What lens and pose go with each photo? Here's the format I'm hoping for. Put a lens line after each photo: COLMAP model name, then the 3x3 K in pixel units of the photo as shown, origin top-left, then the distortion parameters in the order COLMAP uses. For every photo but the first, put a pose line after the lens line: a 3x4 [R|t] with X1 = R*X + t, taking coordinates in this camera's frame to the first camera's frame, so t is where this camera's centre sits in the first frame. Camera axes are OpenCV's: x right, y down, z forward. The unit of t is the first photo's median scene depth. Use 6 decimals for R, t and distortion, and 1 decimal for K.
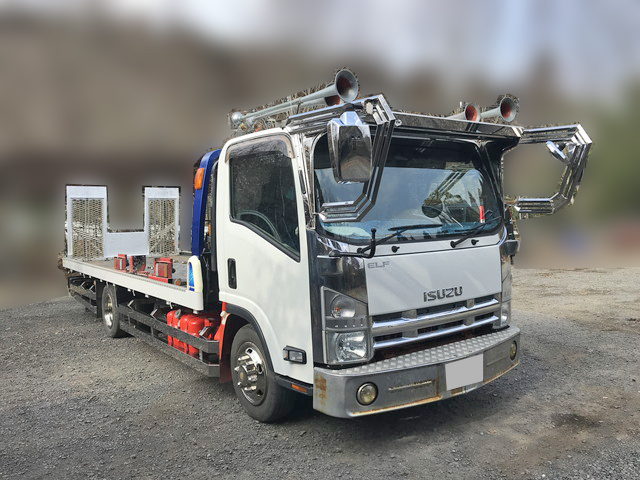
lens RADIAL K [[524.0, 0, 320.0], [0, 524.0, 240.0], [0, 0, 1]] dist [0.051099, -0.061238]
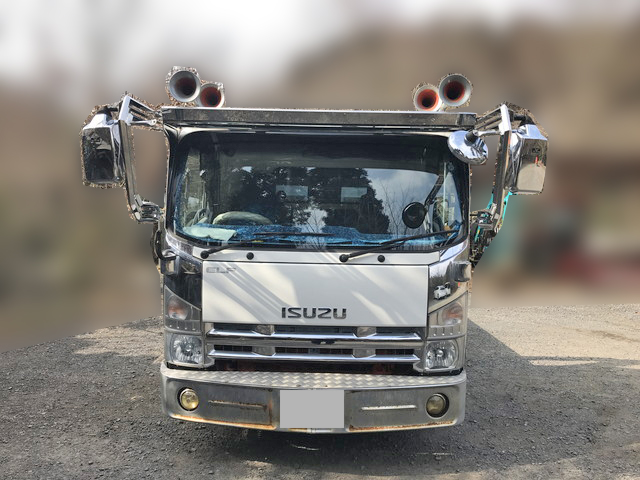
lens RADIAL K [[521.2, 0, 320.0], [0, 521.2, 240.0], [0, 0, 1]] dist [0.116823, -0.000844]
pose [[0.790251, 0.078588, -0.607723, 0.759717], [-0.070969, 0.996806, 0.036618, -0.050948], [0.608659, 0.014192, 0.793305, 0.317252]]
